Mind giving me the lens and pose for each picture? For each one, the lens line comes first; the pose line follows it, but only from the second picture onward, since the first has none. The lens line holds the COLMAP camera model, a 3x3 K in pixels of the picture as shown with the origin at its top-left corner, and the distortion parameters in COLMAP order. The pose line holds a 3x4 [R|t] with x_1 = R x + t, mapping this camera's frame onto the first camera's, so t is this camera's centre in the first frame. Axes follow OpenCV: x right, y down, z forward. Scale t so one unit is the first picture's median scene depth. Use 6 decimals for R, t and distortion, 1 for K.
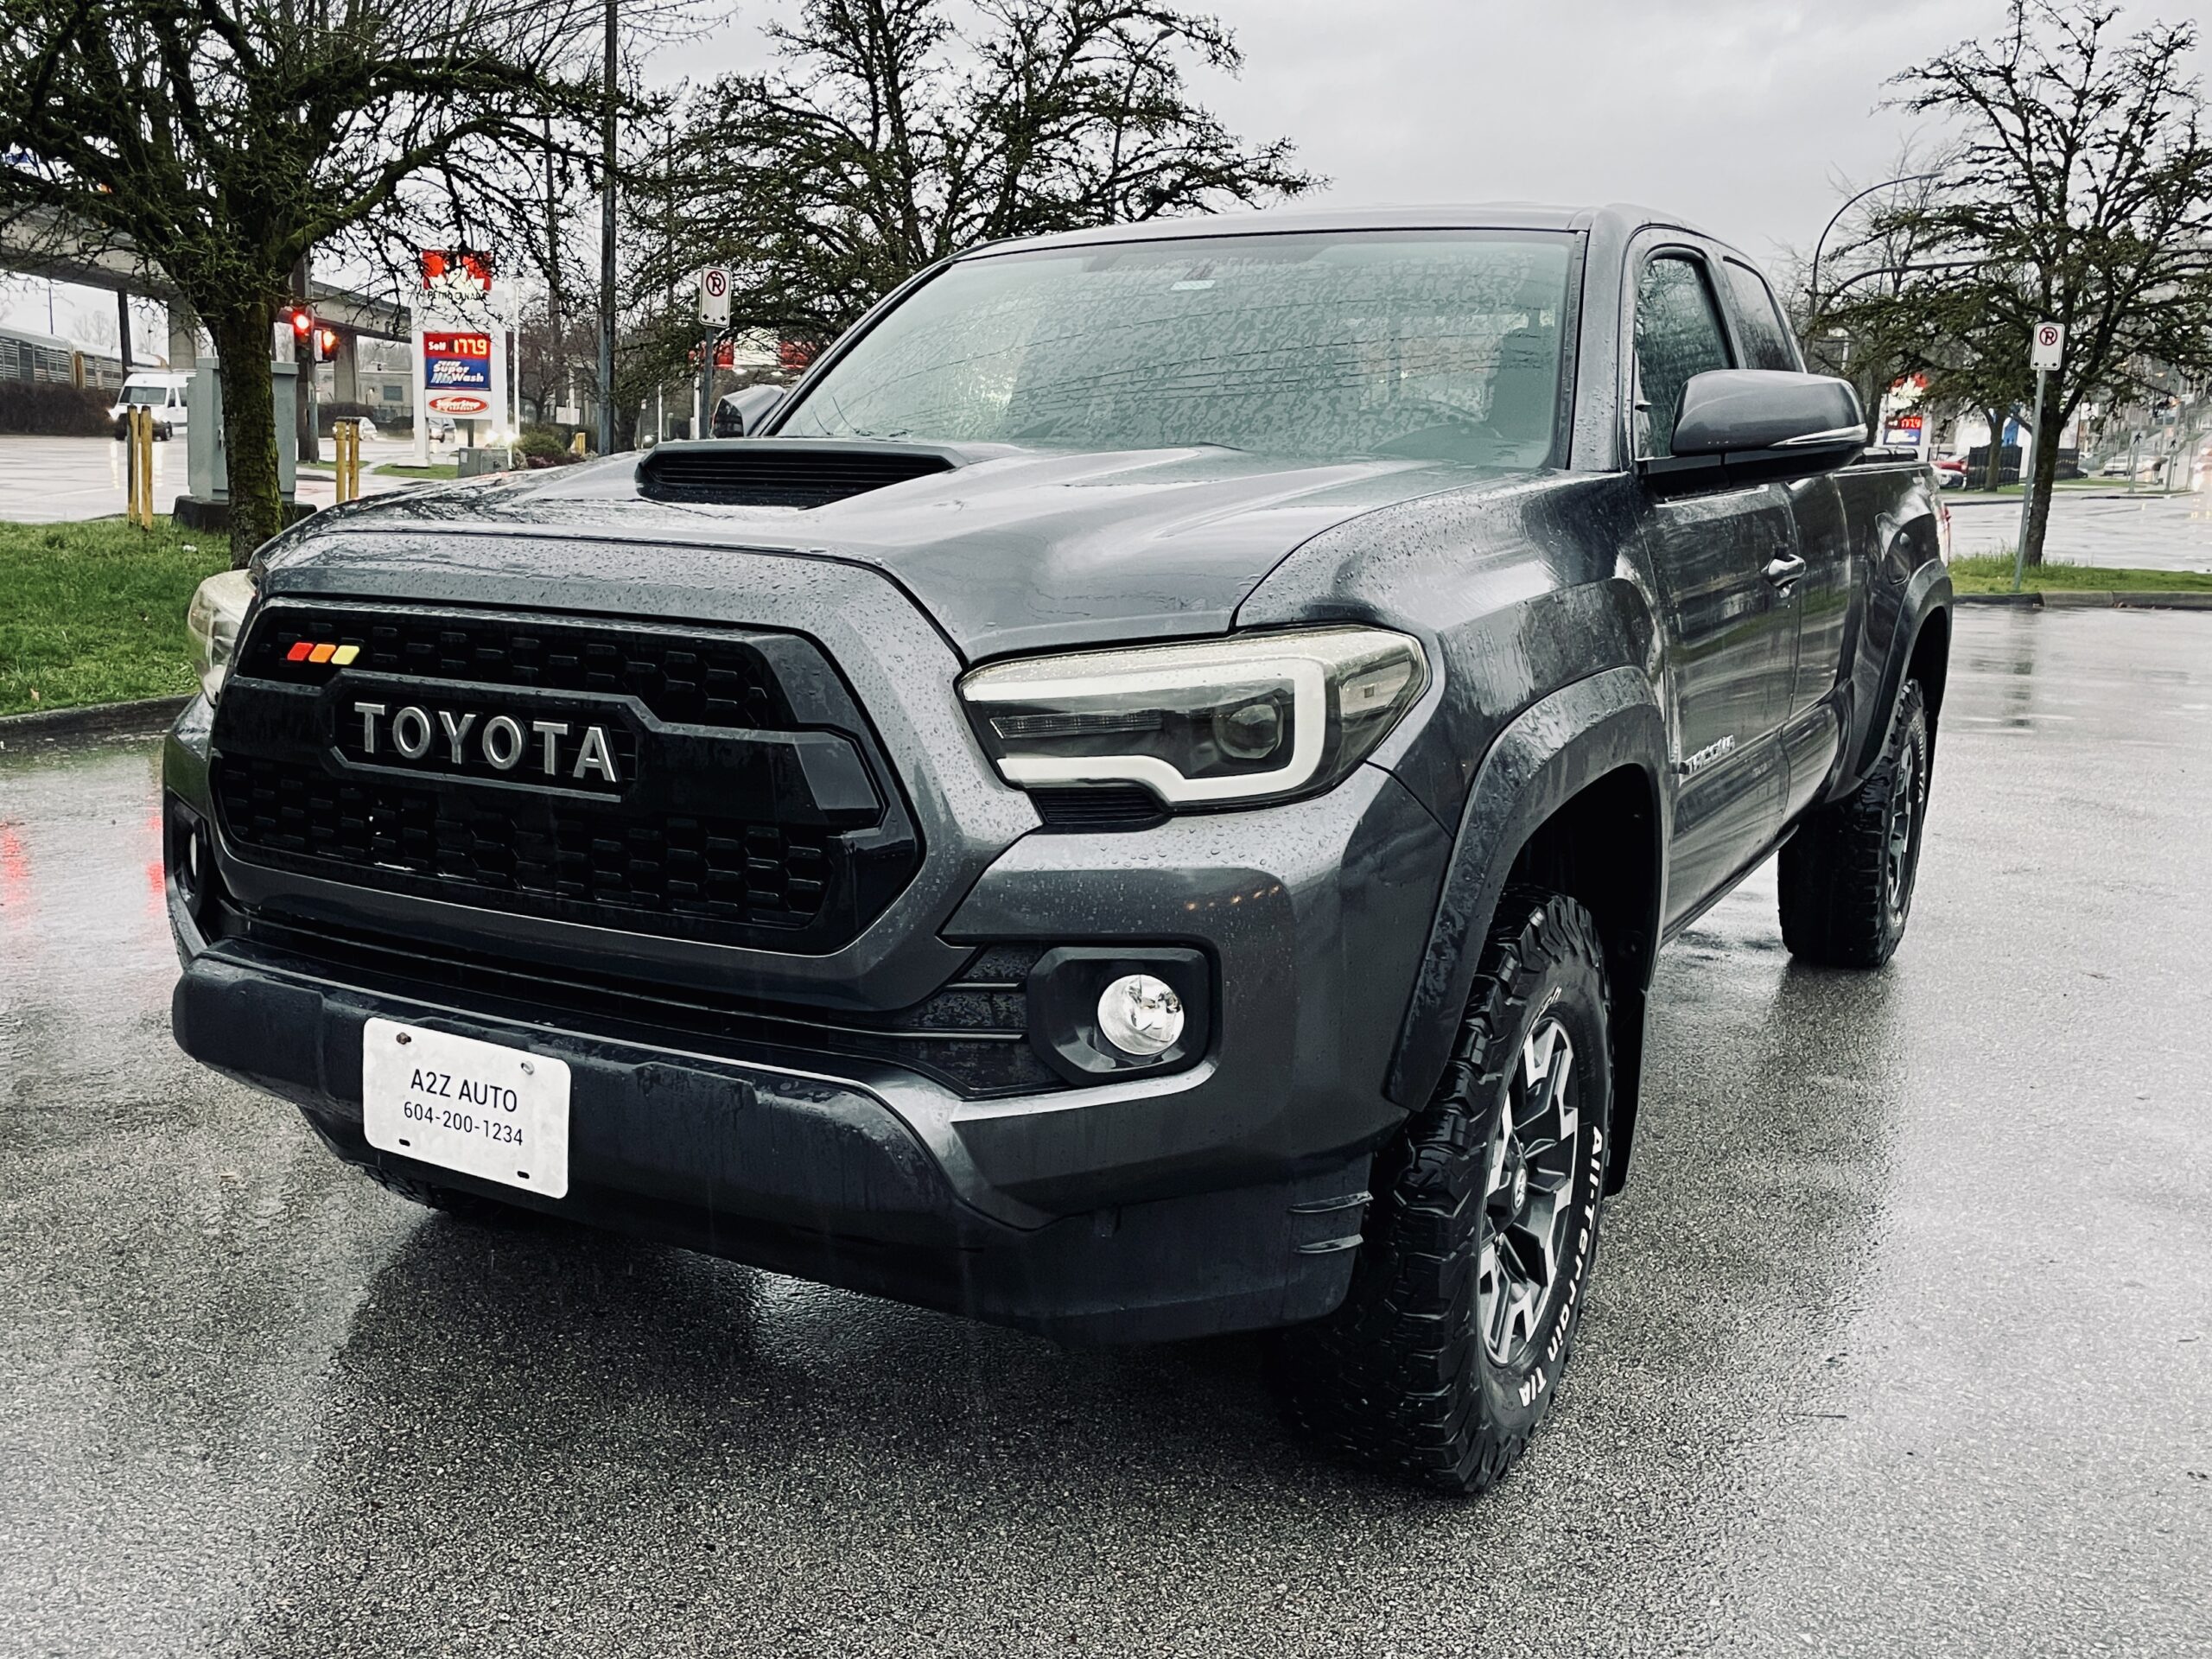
lens RADIAL K [[2030.5, 0, 1039.1], [0, 2030.5, 903.6], [0, 0, 1]] dist [0.078252, -0.111124]
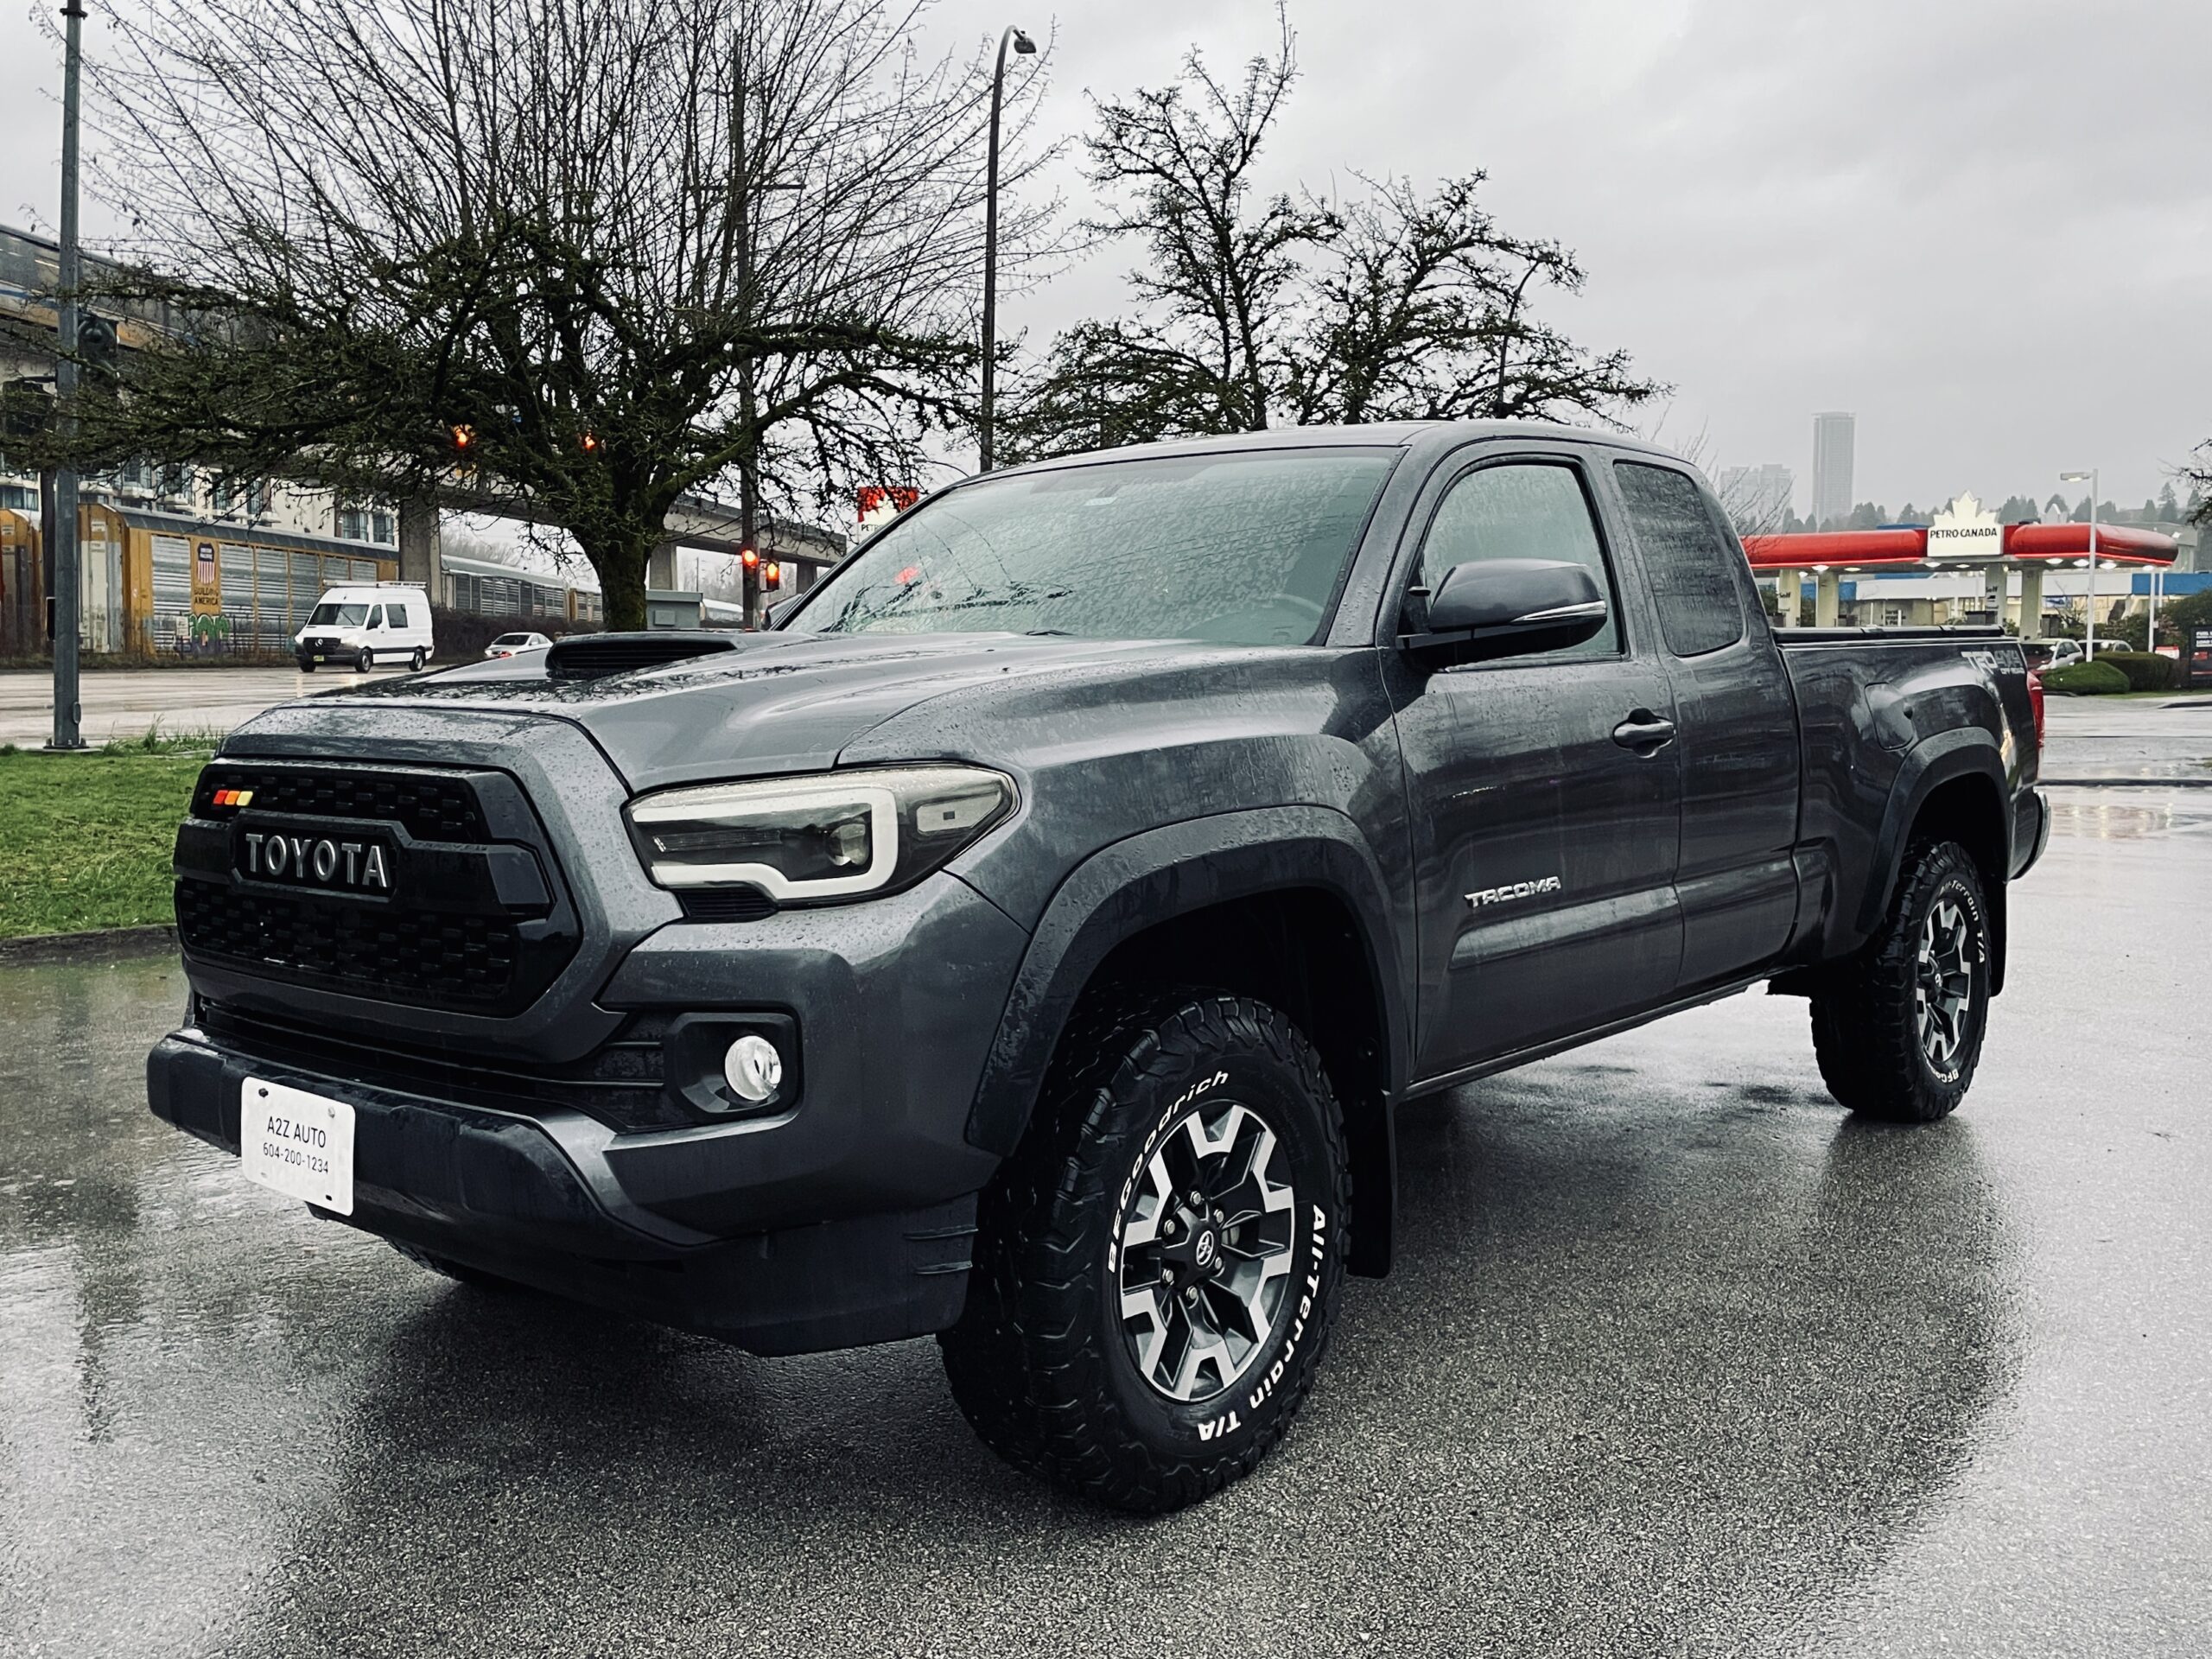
lens RADIAL K [[2023.9, 0, 1116.8], [0, 2023.9, 867.0], [0, 0, 1]] dist [0.092323, -0.137162]
pose [[0.985517, -0.005428, -0.169488, 0.061806], [-0.014239, 0.993309, -0.114606, 0.009202], [0.168976, 0.115359, 0.978846, -0.026776]]
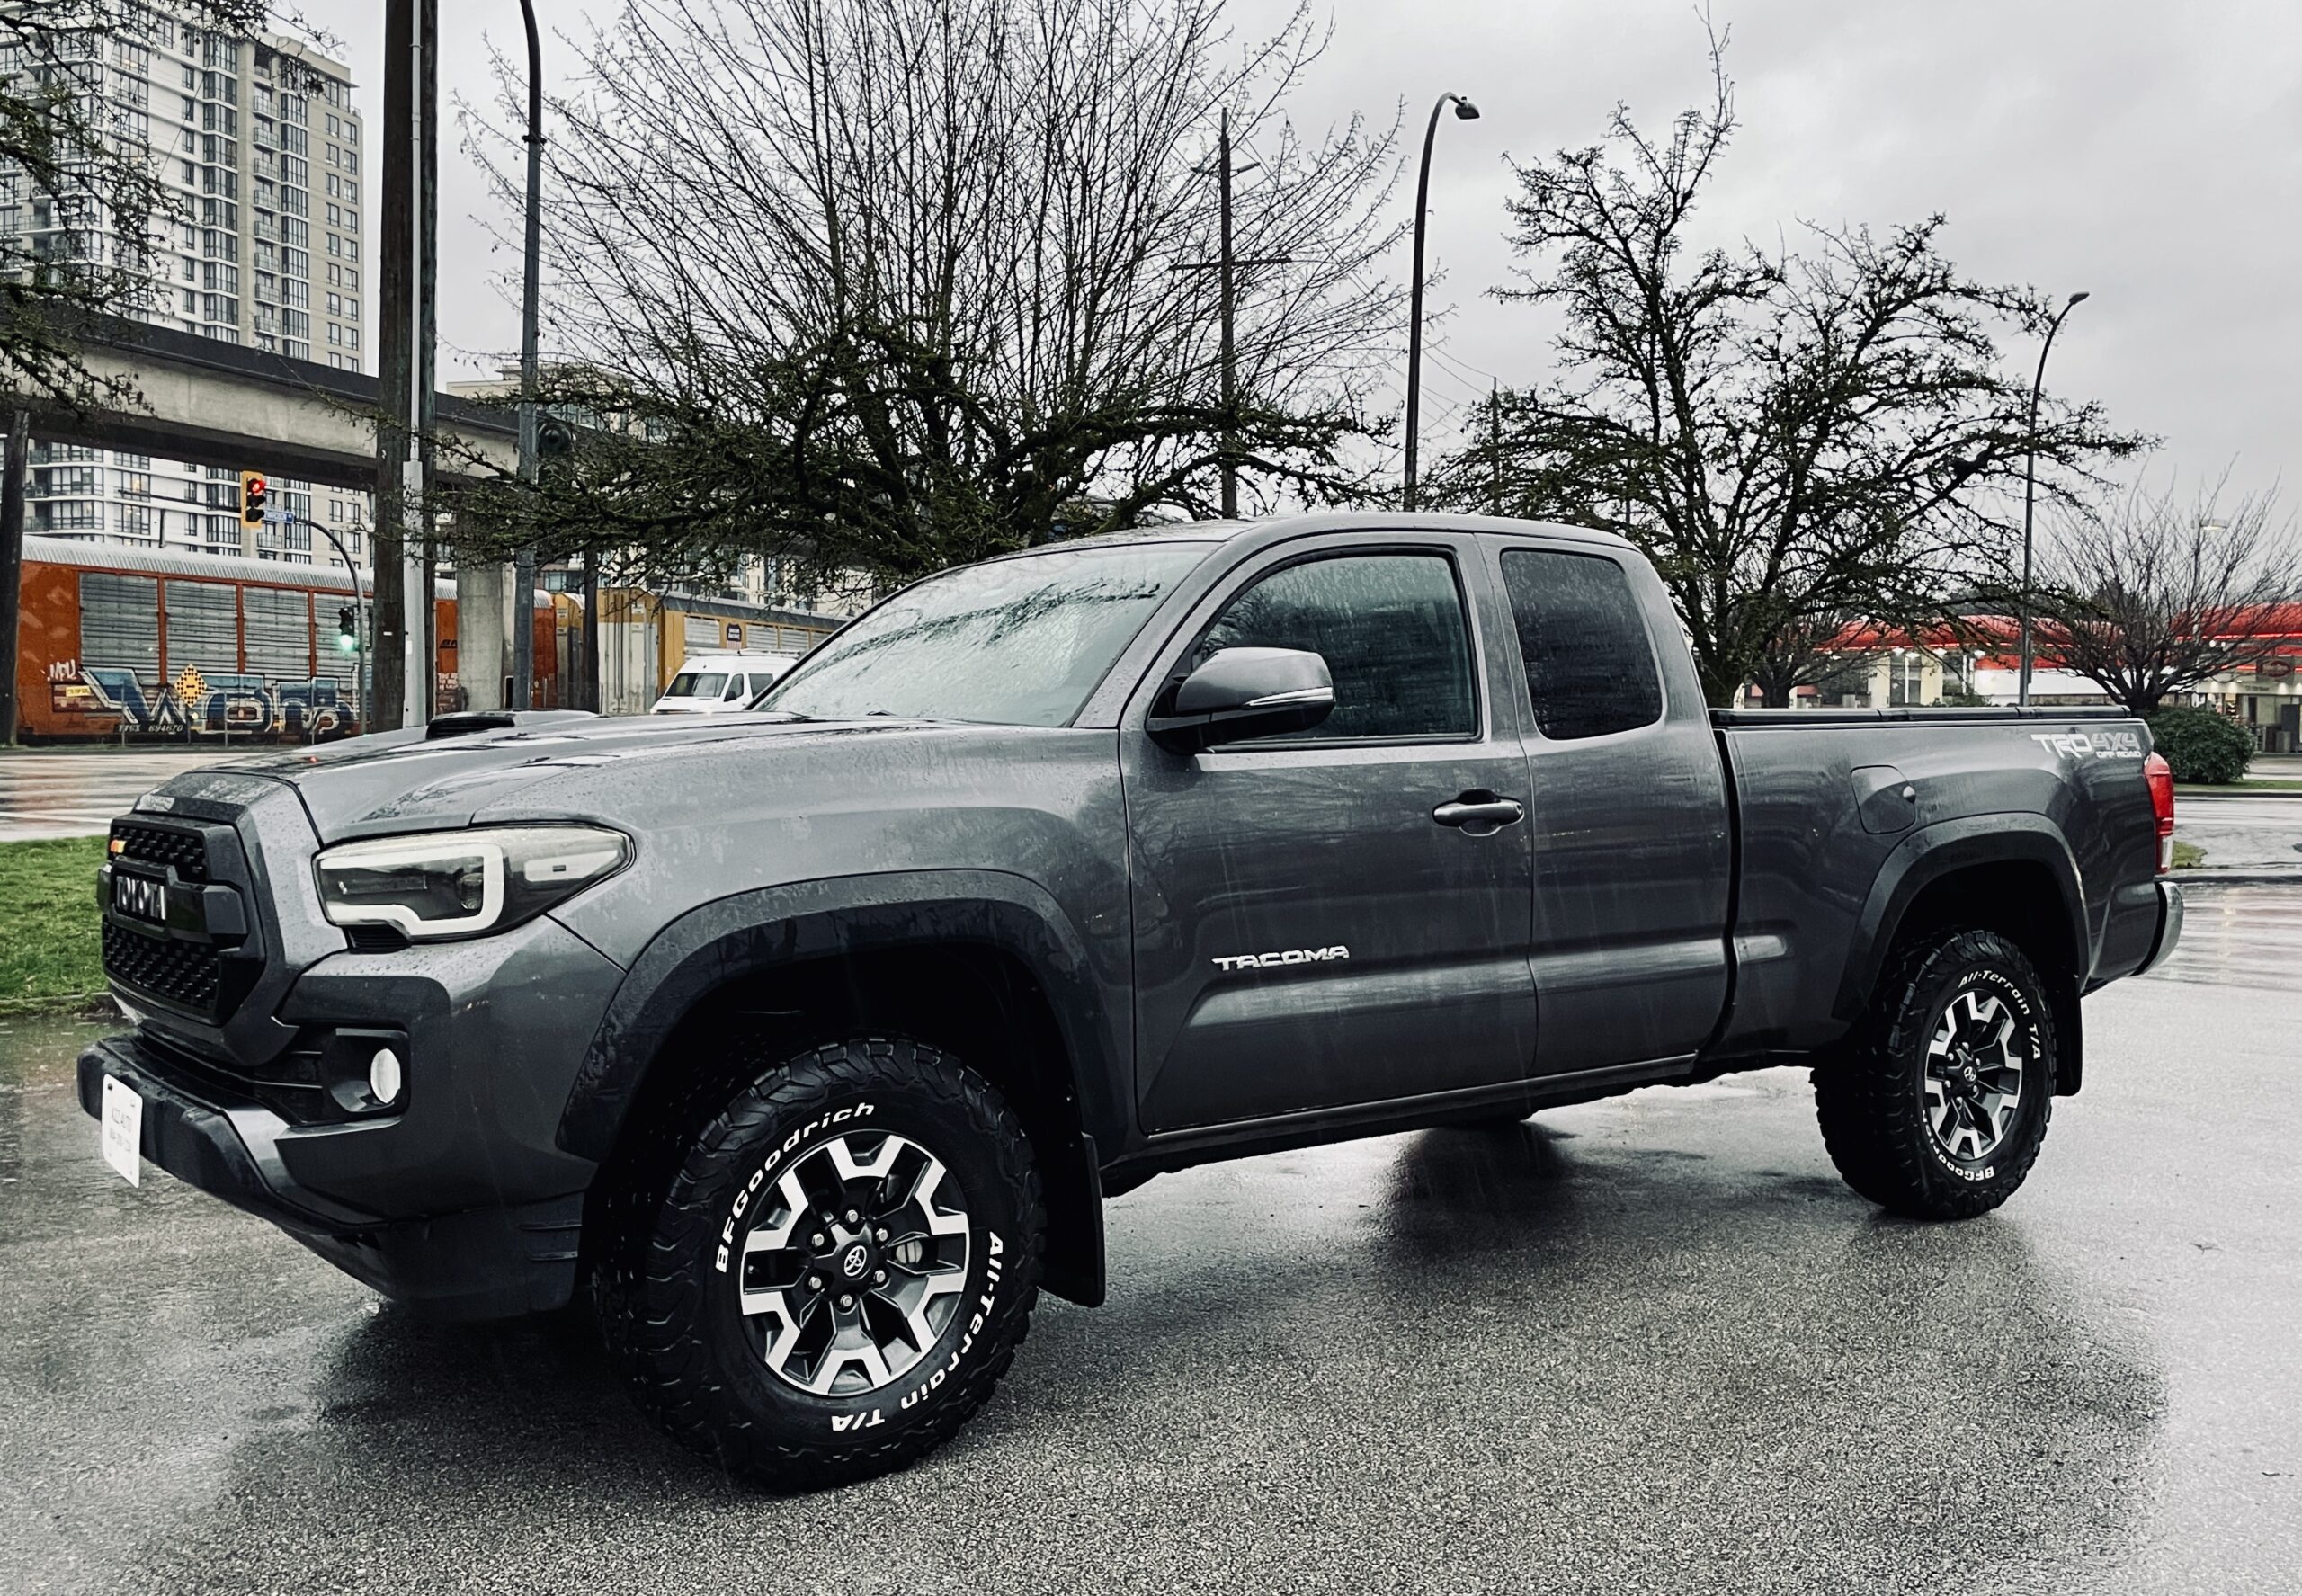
lens RADIAL K [[2082.5, 0, 1175.7], [0, 2082.5, 915.1], [0, 0, 1]] dist [0.106400, -0.177863]
pose [[0.924482, 0.015149, -0.380924, 0.150208], [-0.066228, 0.990399, -0.121345, 0.011138], [0.375429, 0.137409, 0.916609, -0.029178]]
